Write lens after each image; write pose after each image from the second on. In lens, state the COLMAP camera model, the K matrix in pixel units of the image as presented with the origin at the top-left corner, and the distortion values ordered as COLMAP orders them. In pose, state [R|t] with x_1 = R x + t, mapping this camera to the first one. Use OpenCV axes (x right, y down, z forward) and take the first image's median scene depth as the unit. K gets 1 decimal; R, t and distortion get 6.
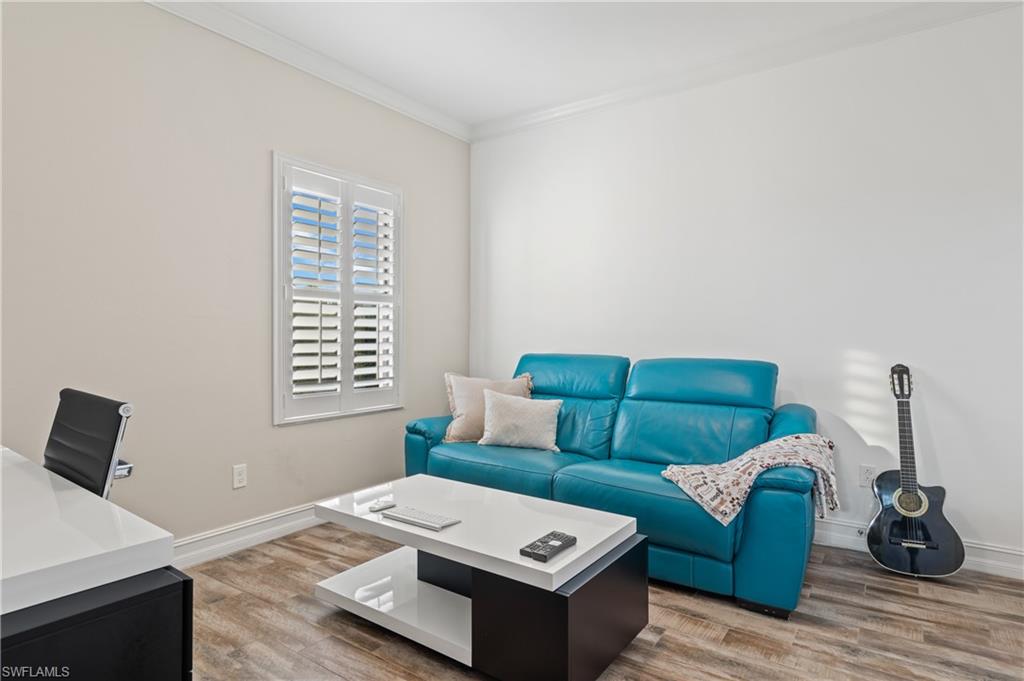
lens RADIAL K [[565.3, 0, 512.0], [0, 565.3, 340.5], [0, 0, 1]] dist [0.000758, 0.000039]
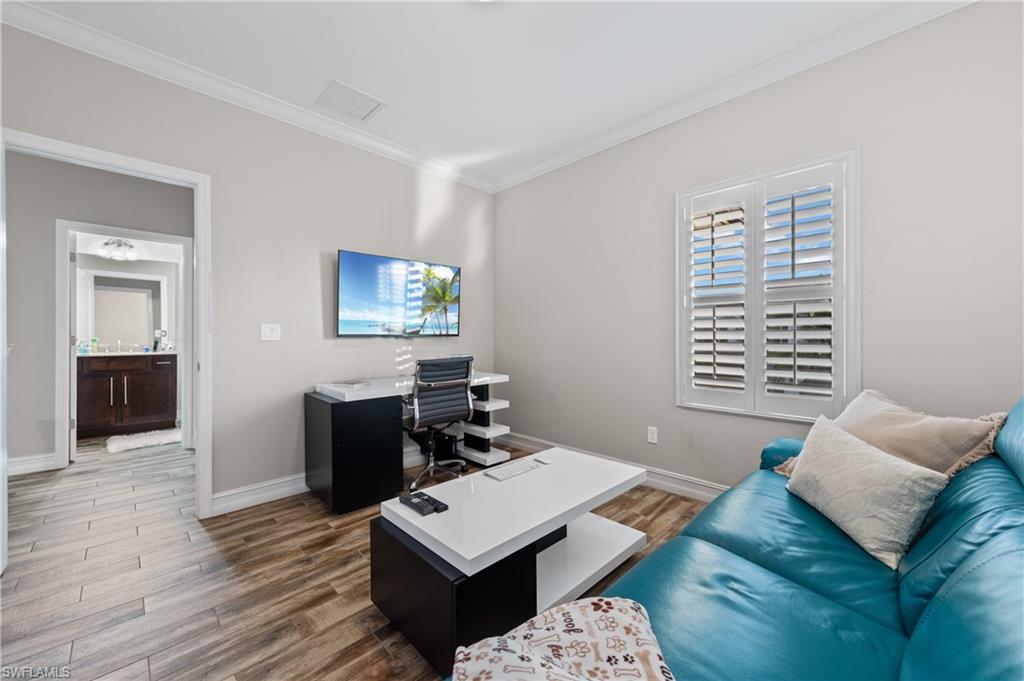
lens RADIAL K [[394.6, 0, 515.7], [0, 394.6, 332.8], [0, 0, 1]] dist [0.011647, 0.000002]
pose [[-0.168559, -0.004438, -0.985682, 0.539657], [-0.005535, 0.999978, -0.003556, -0.010713], [0.985676, 0.004856, -0.168580, 0.802888]]
